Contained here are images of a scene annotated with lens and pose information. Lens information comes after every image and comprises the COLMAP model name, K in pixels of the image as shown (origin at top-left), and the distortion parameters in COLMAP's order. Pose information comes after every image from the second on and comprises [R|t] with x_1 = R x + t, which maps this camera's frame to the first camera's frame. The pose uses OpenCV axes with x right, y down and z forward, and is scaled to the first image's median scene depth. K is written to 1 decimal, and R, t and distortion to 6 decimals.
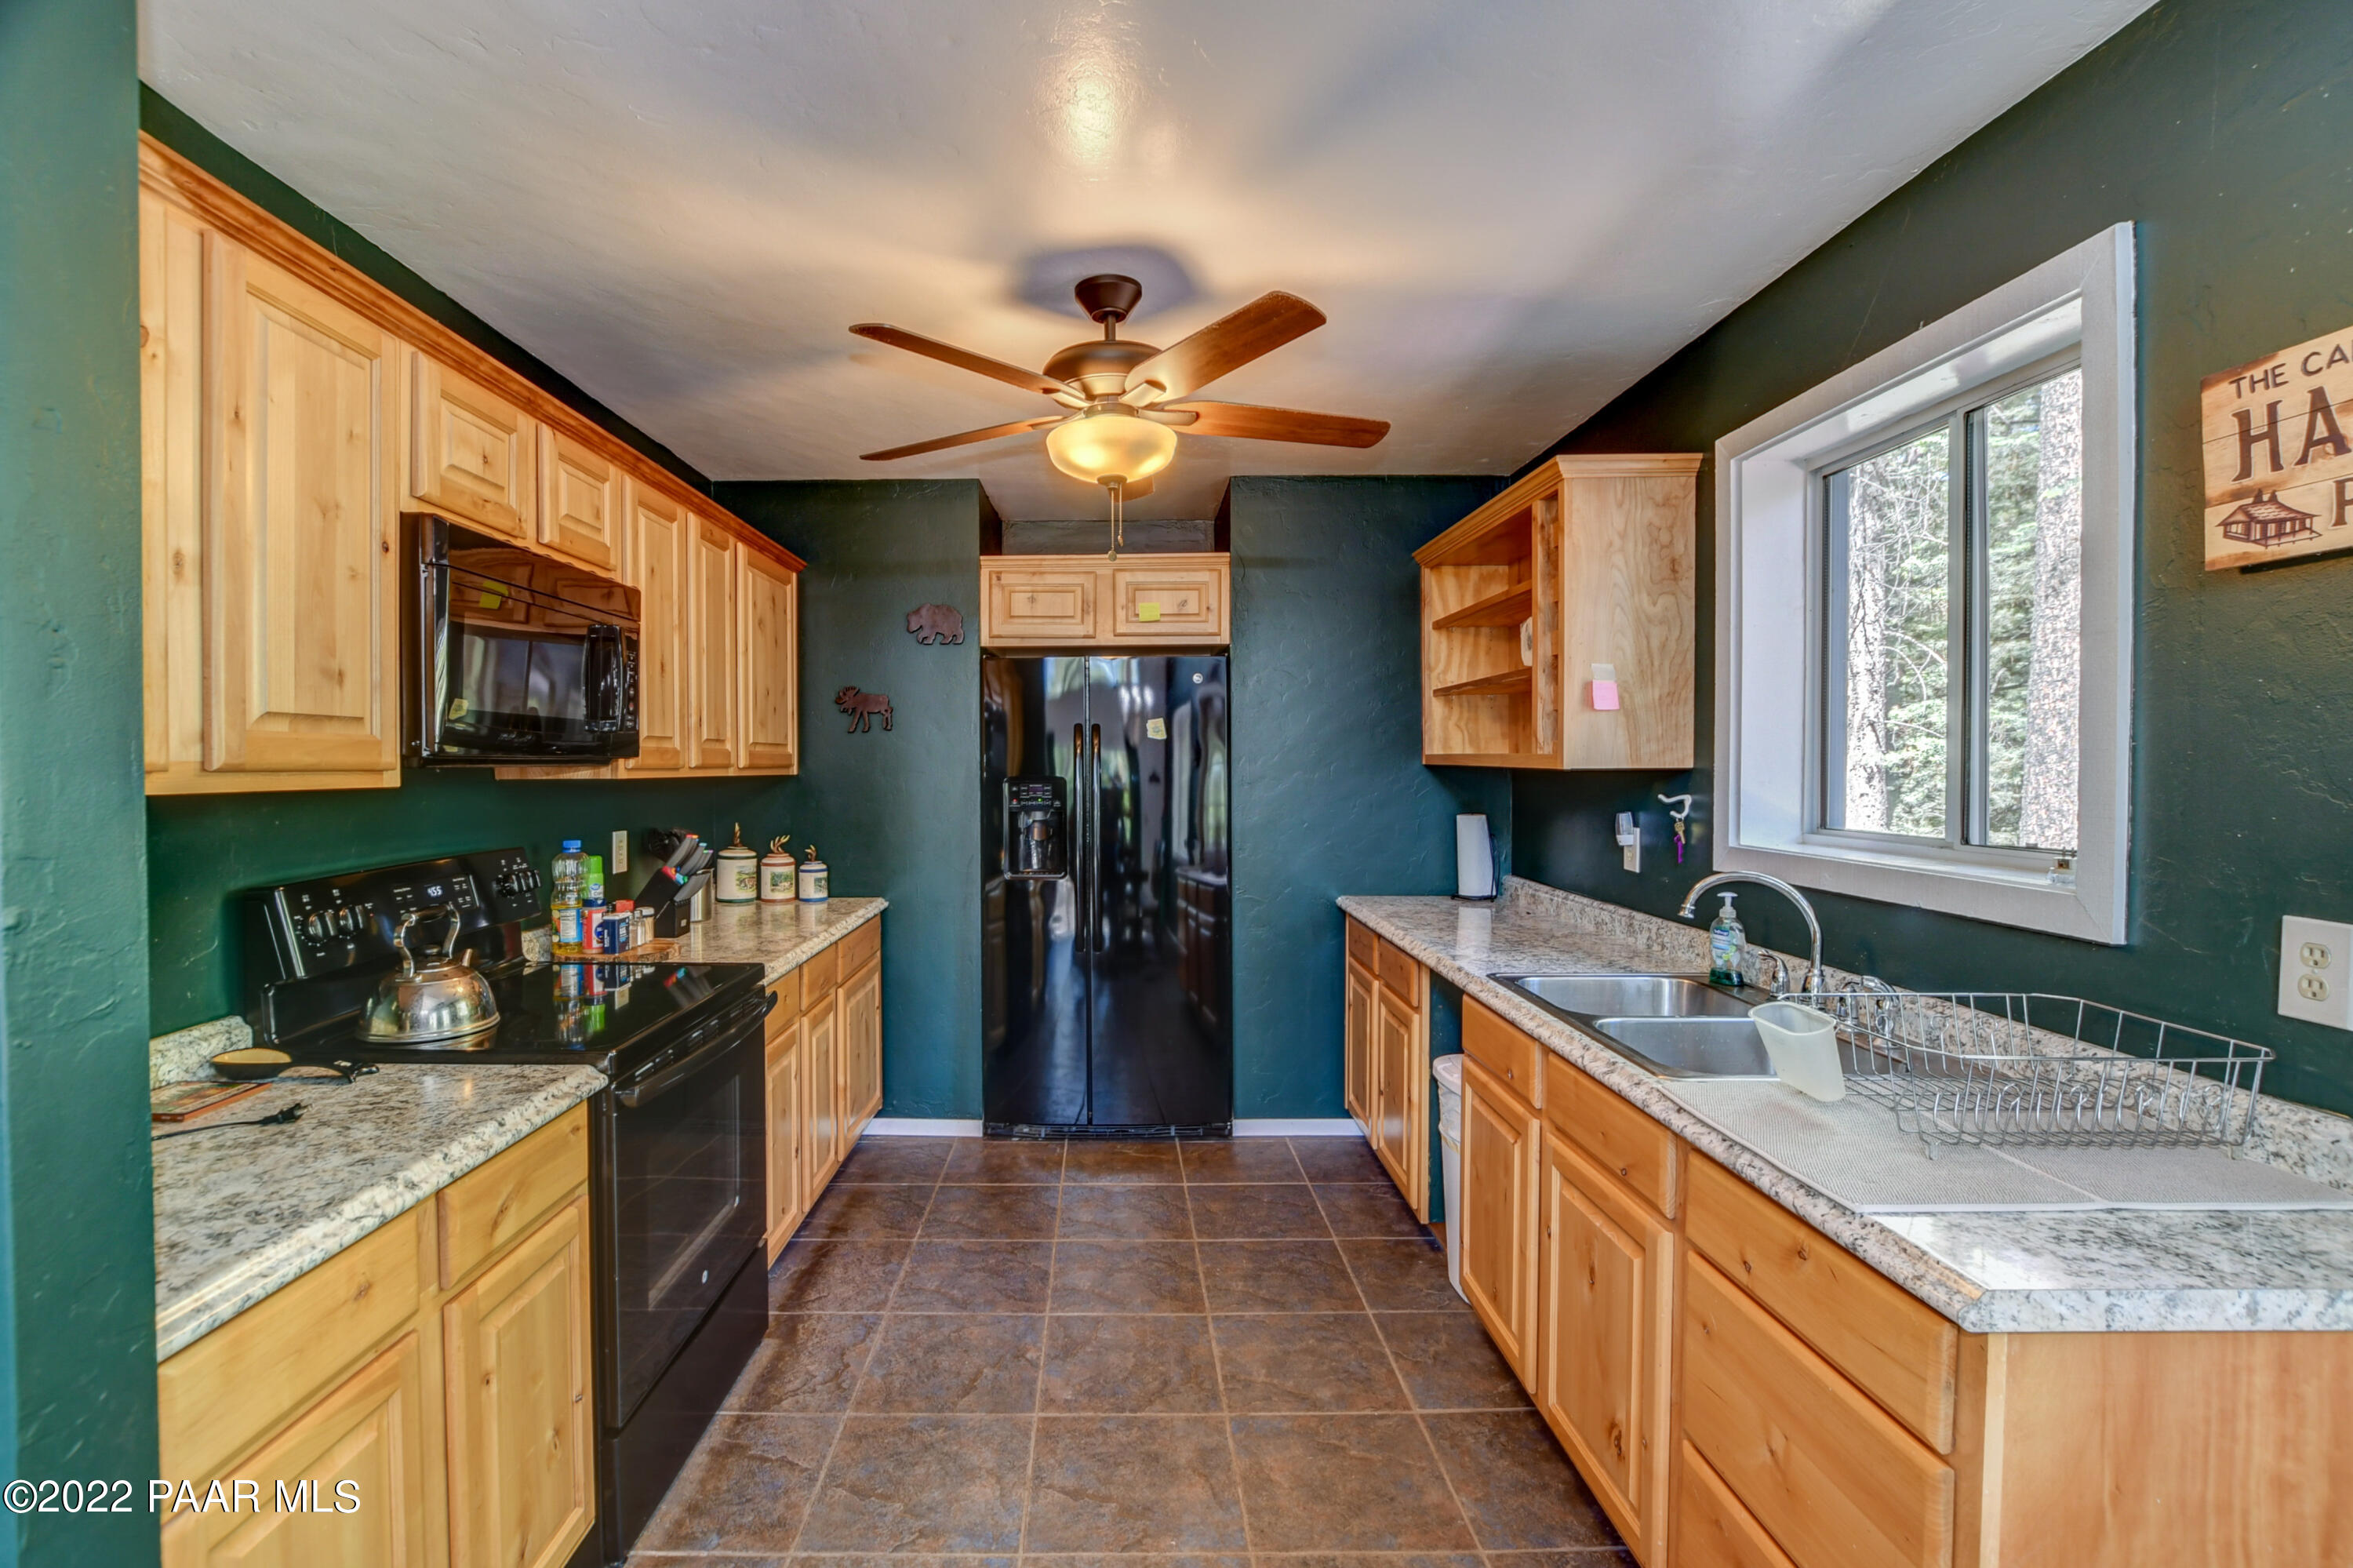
lens RADIAL K [[1067.8, 0, 1166.1], [0, 1067.8, 783.7], [0, 0, 1]] dist [-0.018489, 0.000961]
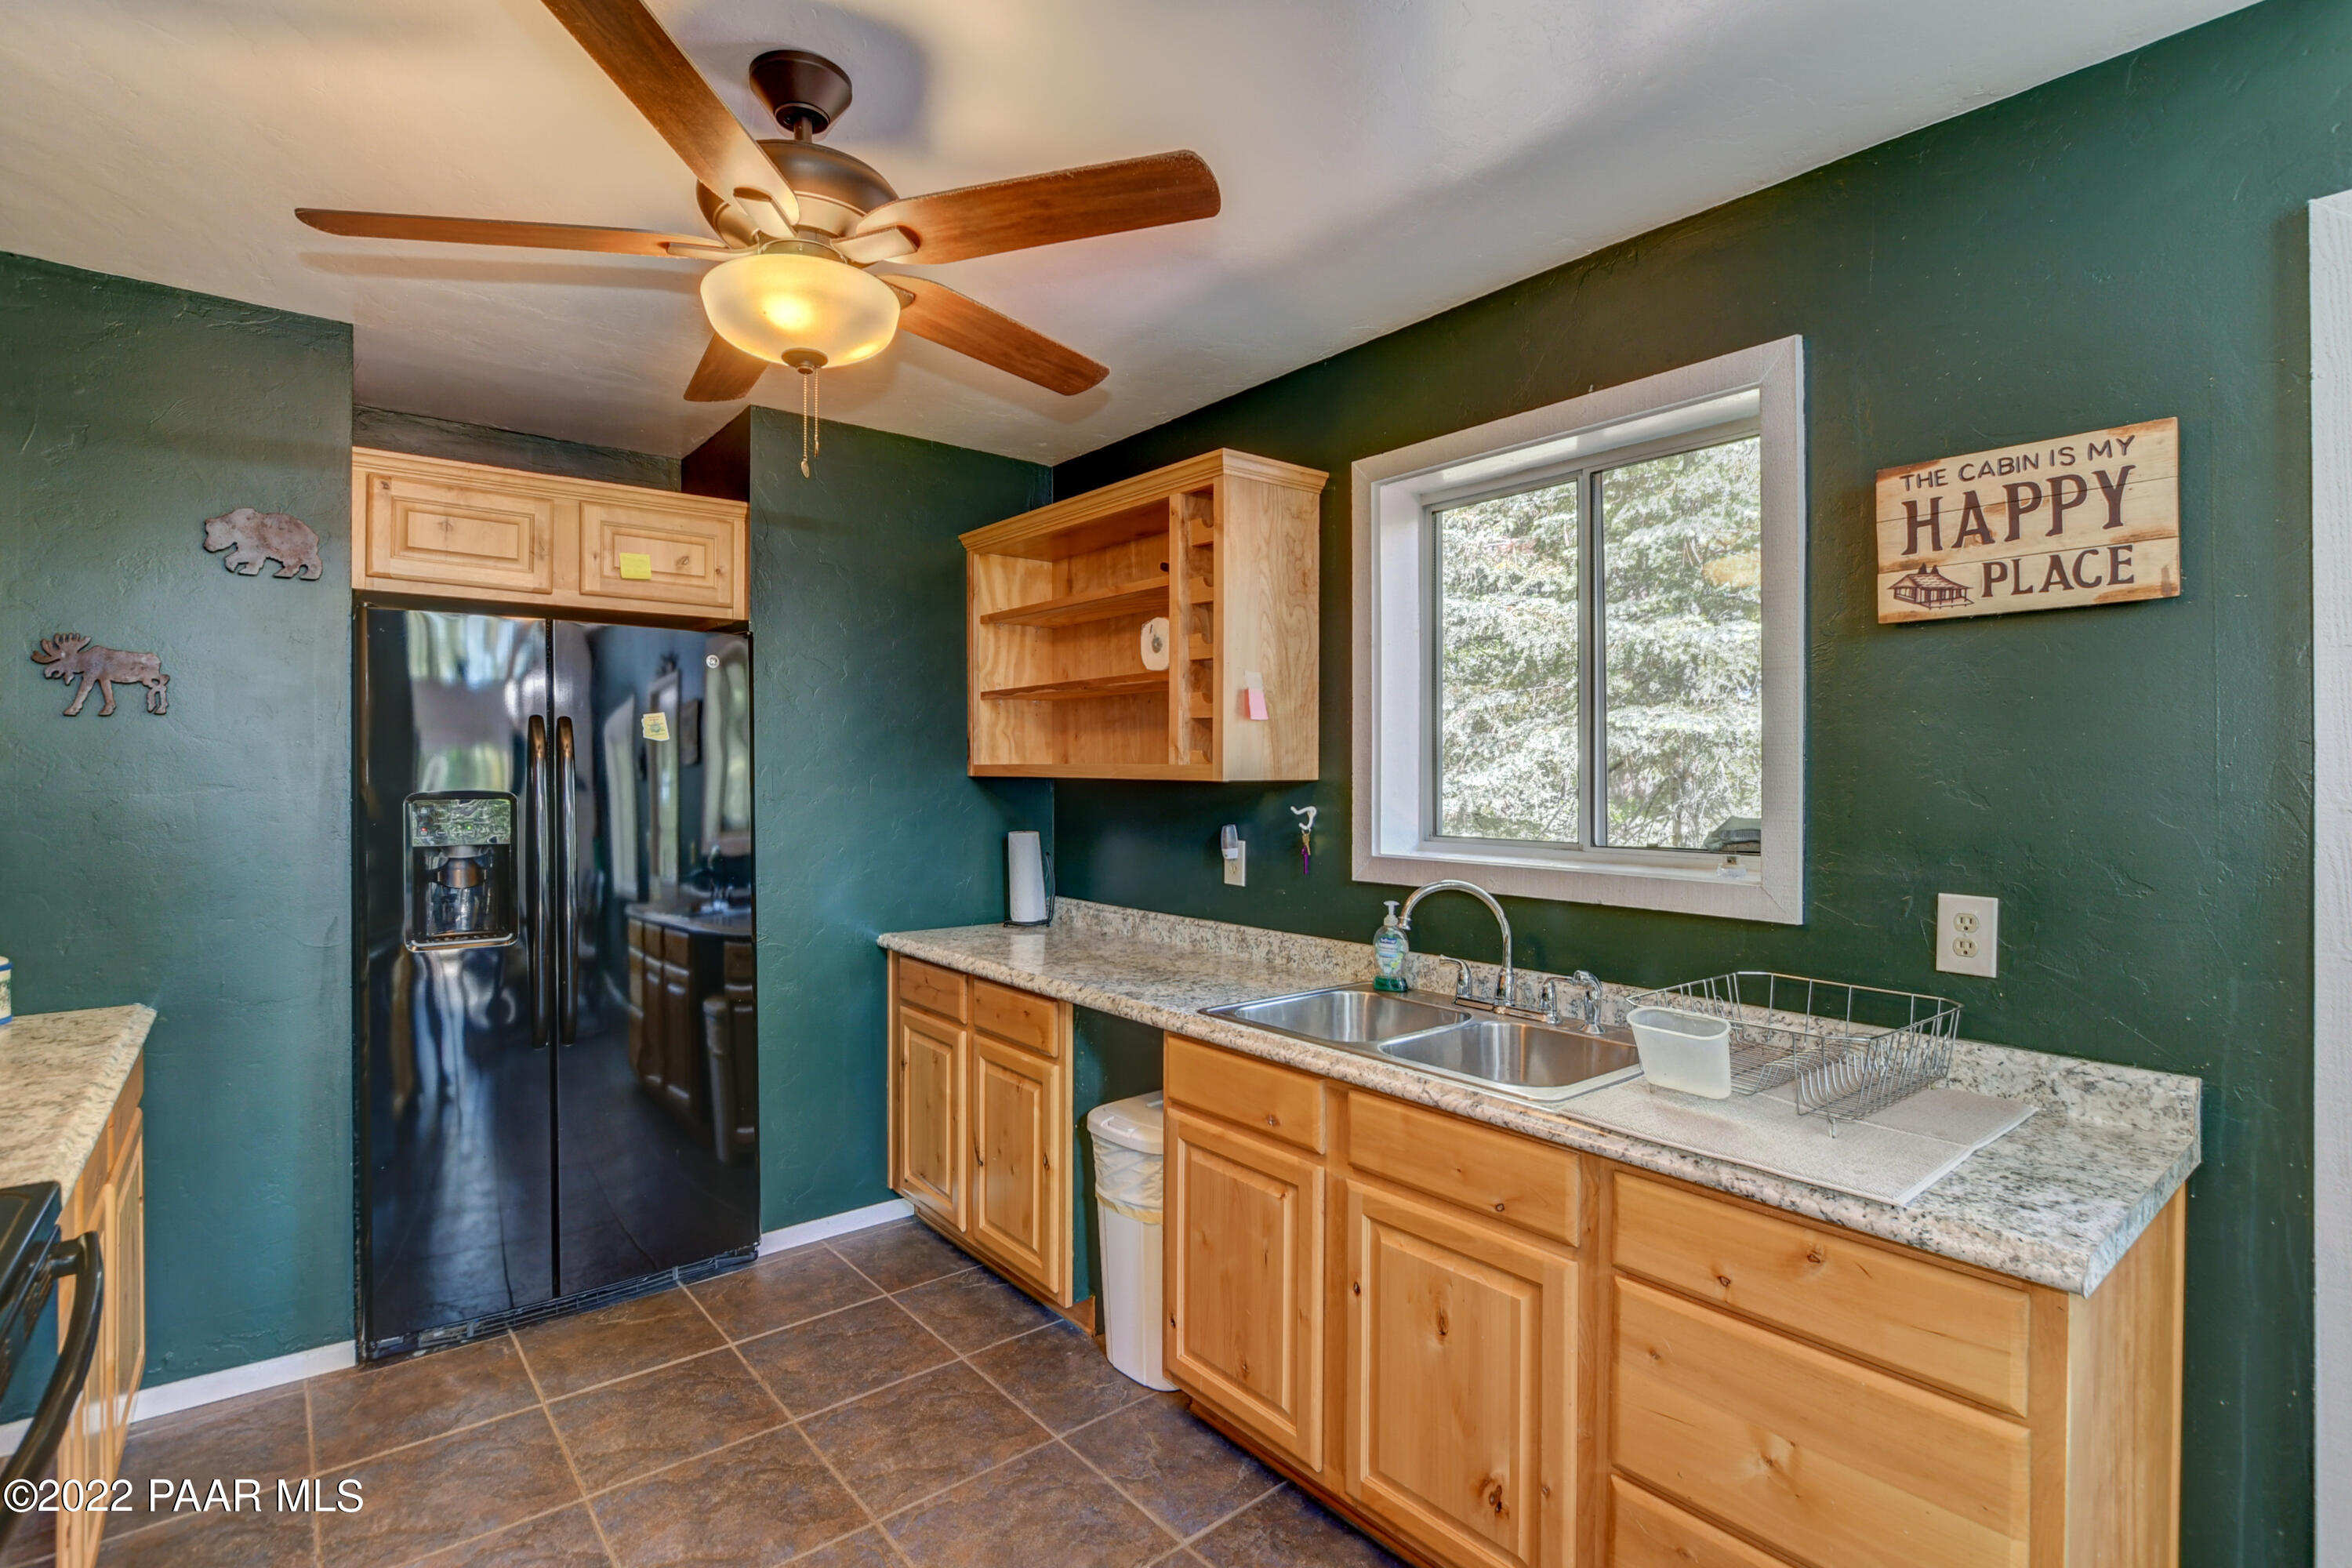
lens RADIAL K [[1083.7, 0, 1177.5], [0, 1083.7, 777.9], [0, 0, 1]] dist [-0.015067, 0.001410]
pose [[0.785187, 0.002144, 0.619255, -0.253772], [0.008605, 0.999860, -0.014372, -0.003168], [-0.619199, 0.016614, 0.785058, 0.273241]]
